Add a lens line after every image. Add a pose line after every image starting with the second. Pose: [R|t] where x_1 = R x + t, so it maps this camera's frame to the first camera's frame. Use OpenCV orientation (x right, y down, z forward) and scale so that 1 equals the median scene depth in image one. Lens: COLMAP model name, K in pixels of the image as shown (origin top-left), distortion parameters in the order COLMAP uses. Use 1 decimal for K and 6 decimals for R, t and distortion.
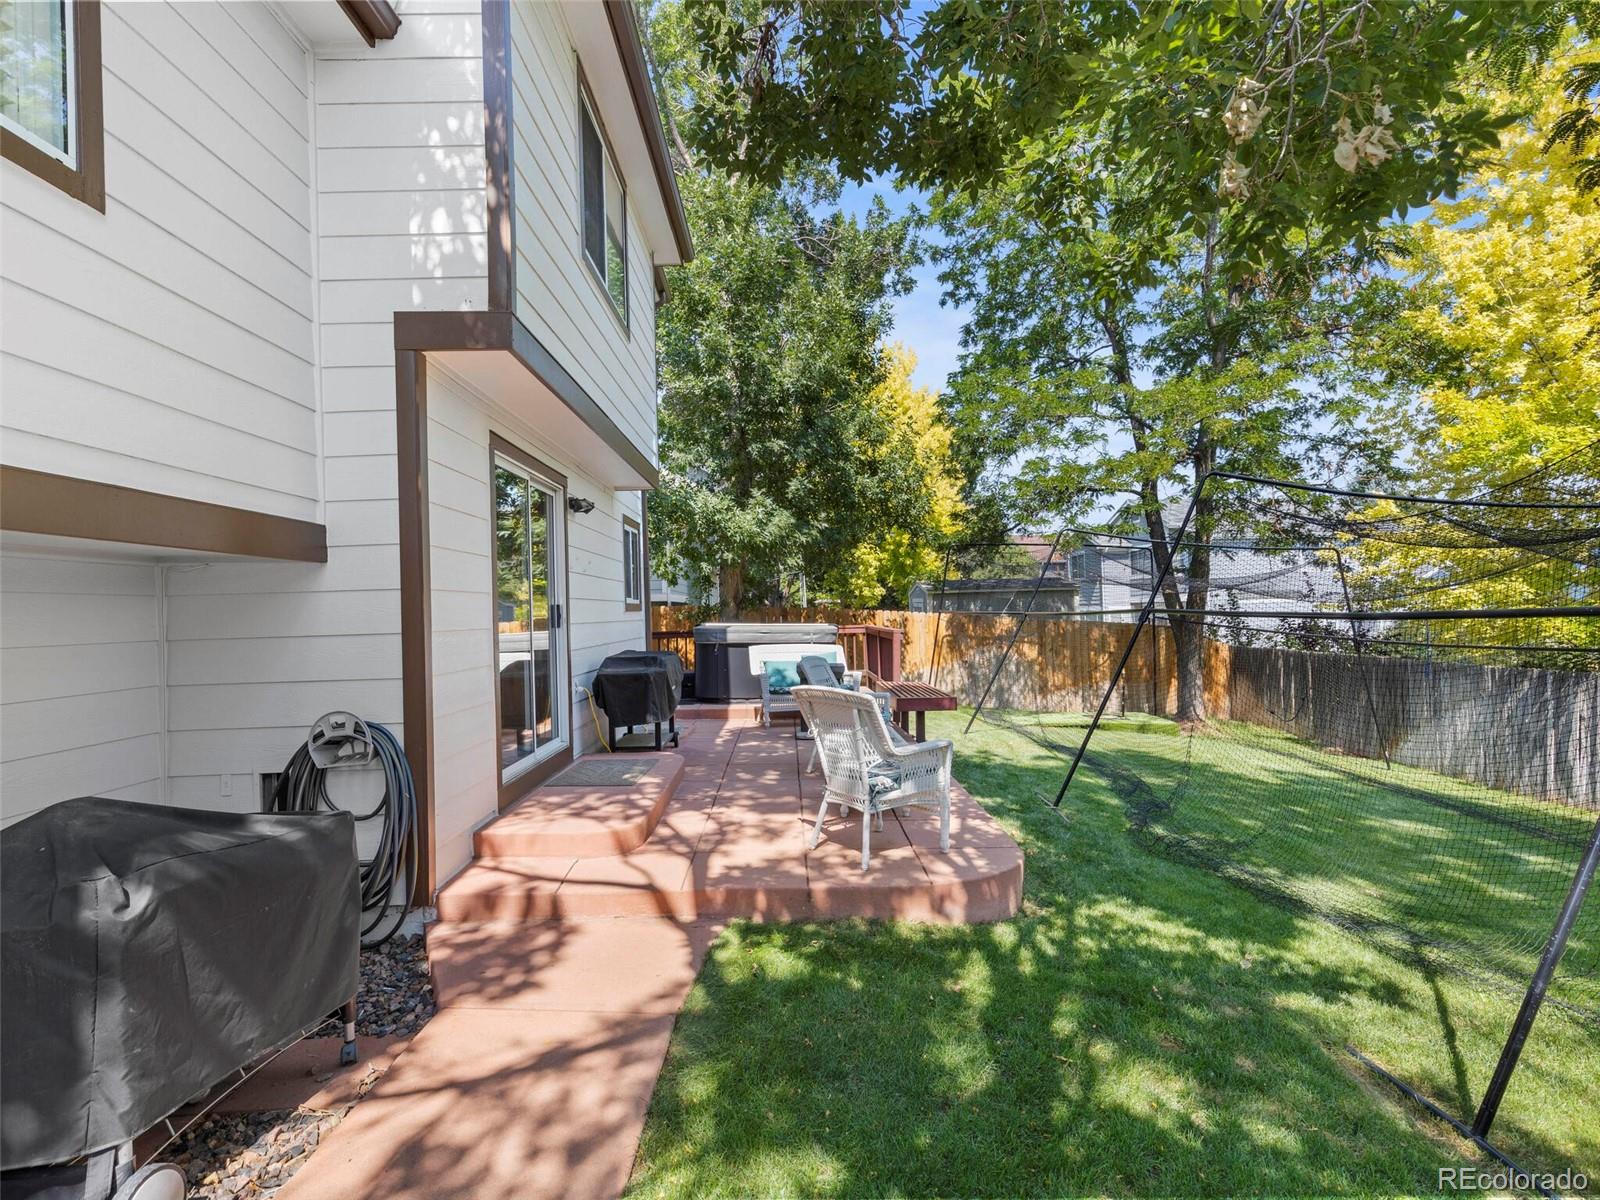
lens RADIAL K [[812.5, 0, 786.1], [0, 812.5, 597.6], [0, 0, 1]] dist [0.006653, -0.001041]
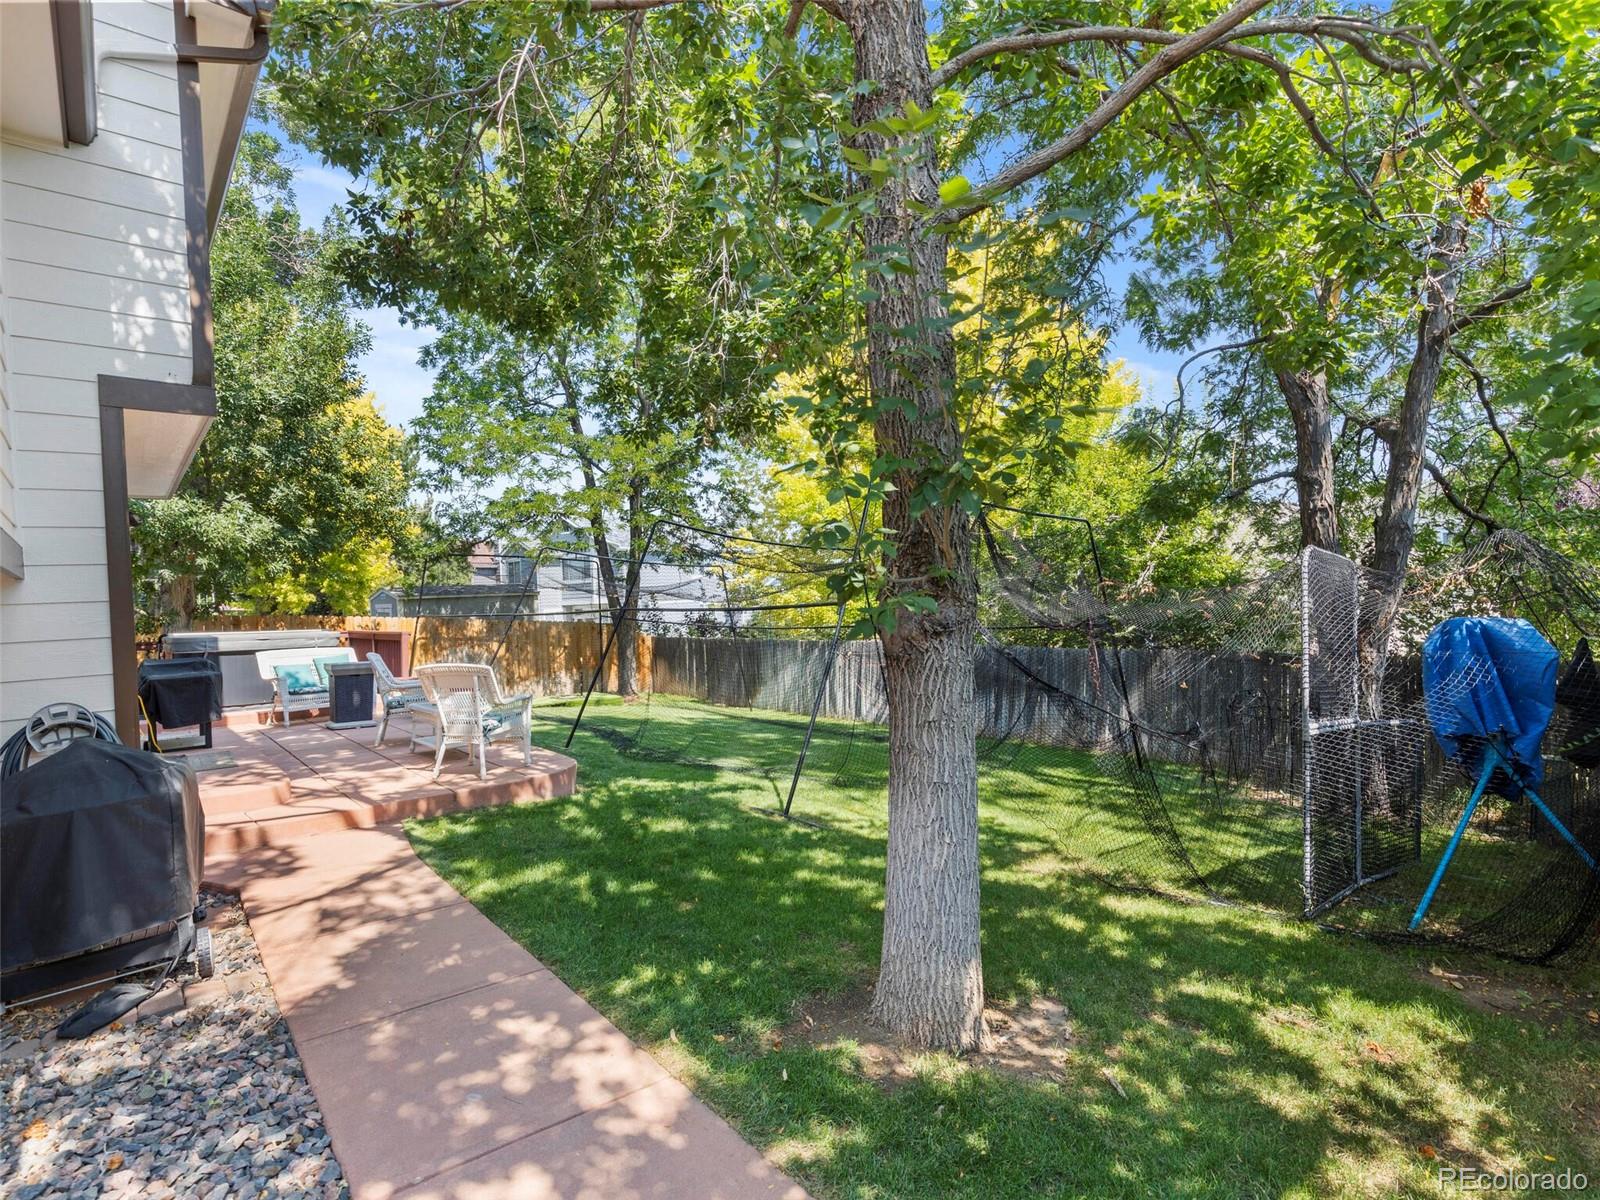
lens RADIAL K [[823.4, 0, 807.4], [0, 823.4, 592.9], [0, 0, 1]] dist [0.005167, -0.002292]
pose [[0.757999, -0.006179, 0.652226, -0.368500], [0.012733, 0.999905, -0.005324, -0.002825], [-0.652131, 0.012340, 0.758006, -0.476336]]
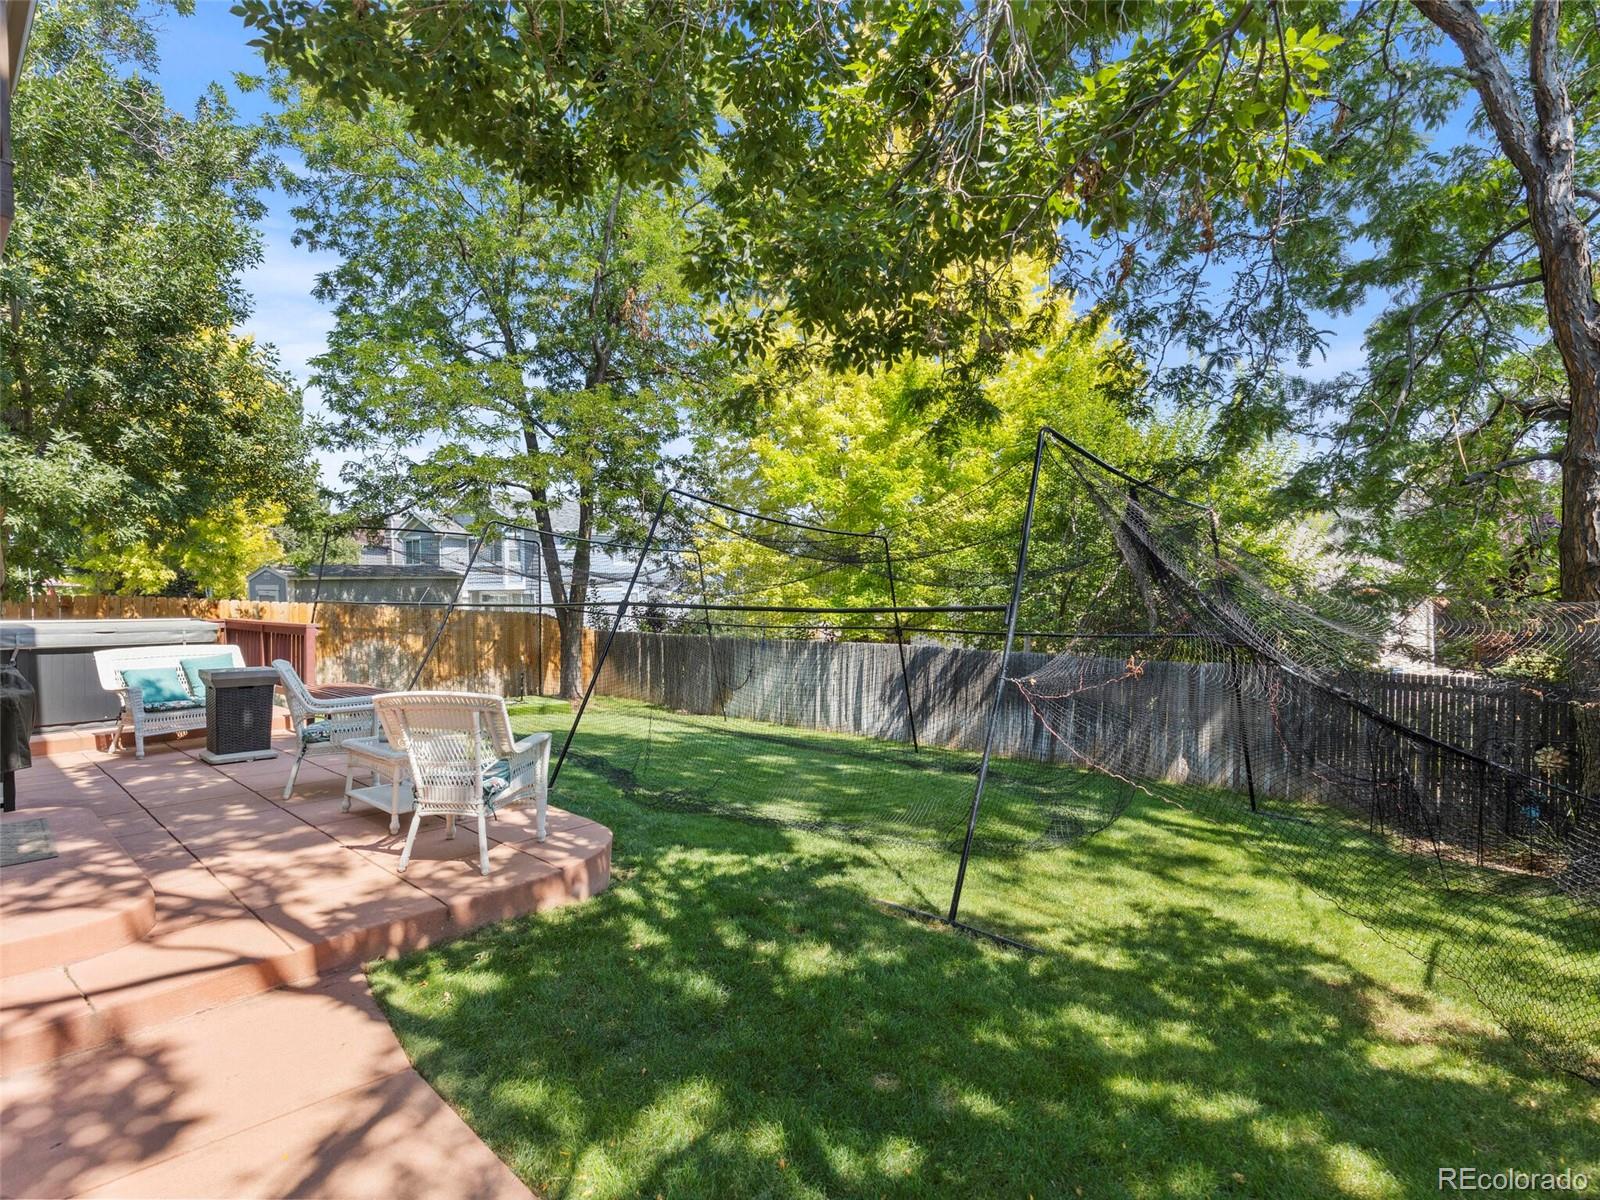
lens RADIAL K [[817.5, 0, 804.4], [0, 817.5, 594.5], [0, 0, 1]] dist [0.004935, 0.000048]
pose [[0.671684, 0.003746, 0.740828, -0.305508], [-0.014129, 0.999870, 0.007755, -0.012678], [-0.740703, -0.015676, 0.671650, 0.047198]]
